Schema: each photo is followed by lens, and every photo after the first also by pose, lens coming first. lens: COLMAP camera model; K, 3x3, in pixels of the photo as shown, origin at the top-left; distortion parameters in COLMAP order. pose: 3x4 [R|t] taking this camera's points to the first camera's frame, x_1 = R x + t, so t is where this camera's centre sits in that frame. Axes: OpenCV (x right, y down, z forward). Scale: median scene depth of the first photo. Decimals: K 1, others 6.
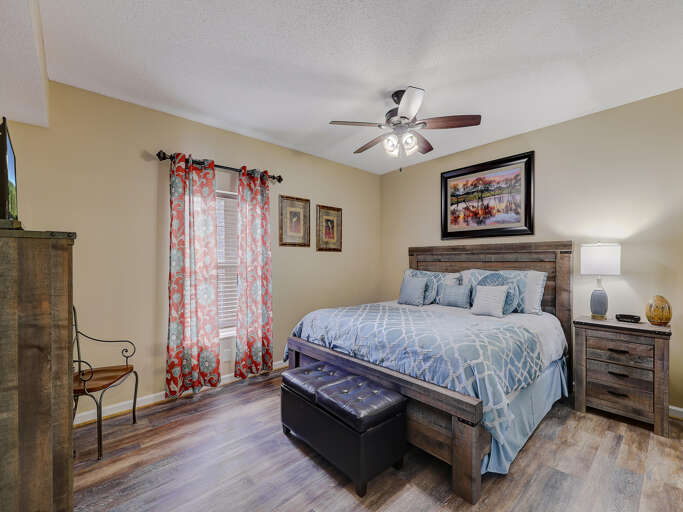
lens RADIAL K [[297.4, 0, 340.5], [0, 297.4, 260.4], [0, 0, 1]] dist [0.003454, 0.000143]
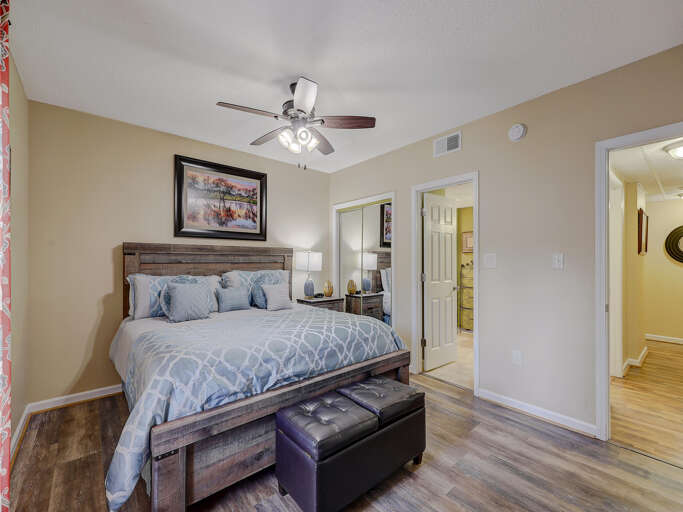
lens RADIAL K [[297.4, 0, 340.5], [0, 297.4, 255.5], [0, 0, 1]] dist [0.003454, 0.000143]
pose [[0.015639, 0.022321, 0.999629, -0.535121], [0.000750, 0.999750, -0.022335, 0.001464], [-0.999877, 0.001099, 0.015619, 0.613166]]
